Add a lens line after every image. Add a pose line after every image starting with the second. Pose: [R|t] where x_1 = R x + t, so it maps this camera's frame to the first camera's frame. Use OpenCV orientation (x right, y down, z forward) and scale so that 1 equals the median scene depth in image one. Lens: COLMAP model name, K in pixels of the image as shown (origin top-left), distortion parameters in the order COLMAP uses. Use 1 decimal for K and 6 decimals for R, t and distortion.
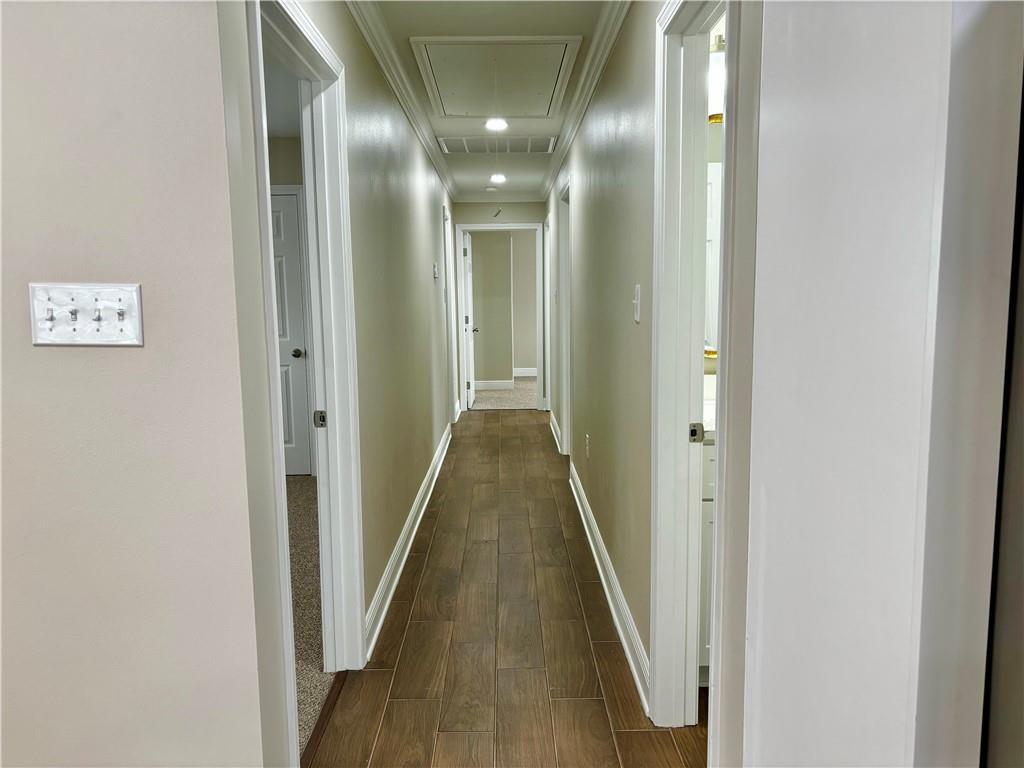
lens RADIAL K [[777.3, 0, 511.8], [0, 777.3, 385.2], [0, 0, 1]] dist [0.027211, -0.000076]
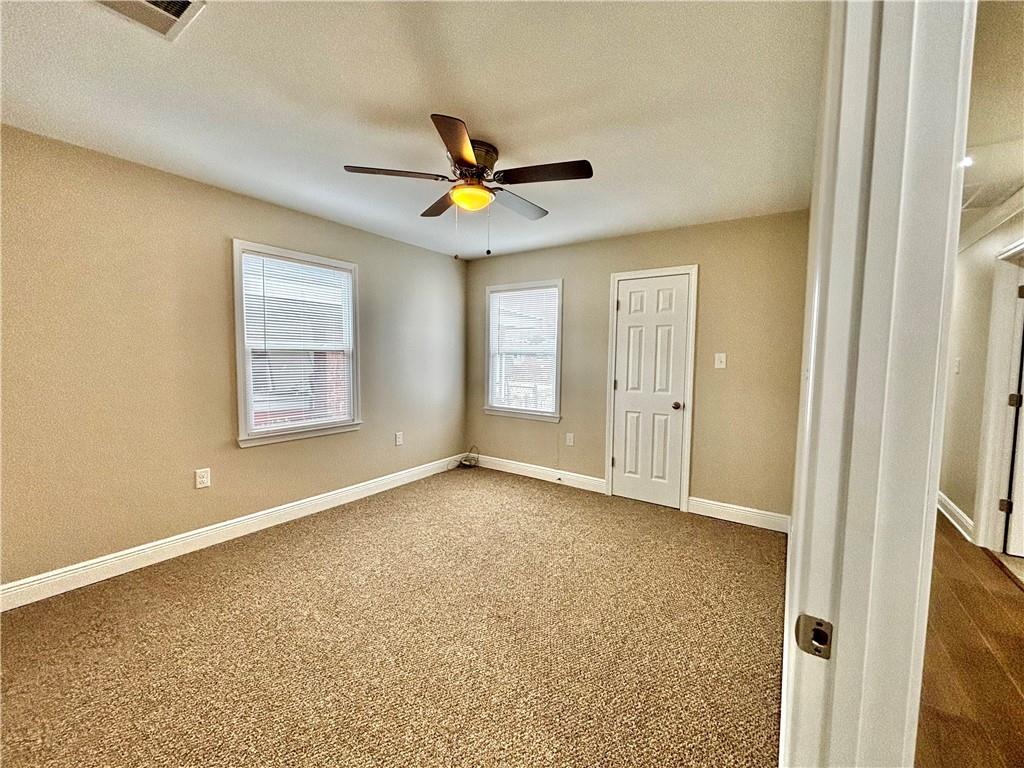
lens RADIAL K [[414.3, 0, 510.7], [0, 414.3, 385.6], [0, 0, 1]] dist [0.003836, -0.000076]
pose [[0.818020, 0.059865, -0.572065, -0.260088], [-0.088024, 0.995883, -0.021653, -0.076079], [0.568414, 0.068068, 0.819922, 0.702000]]
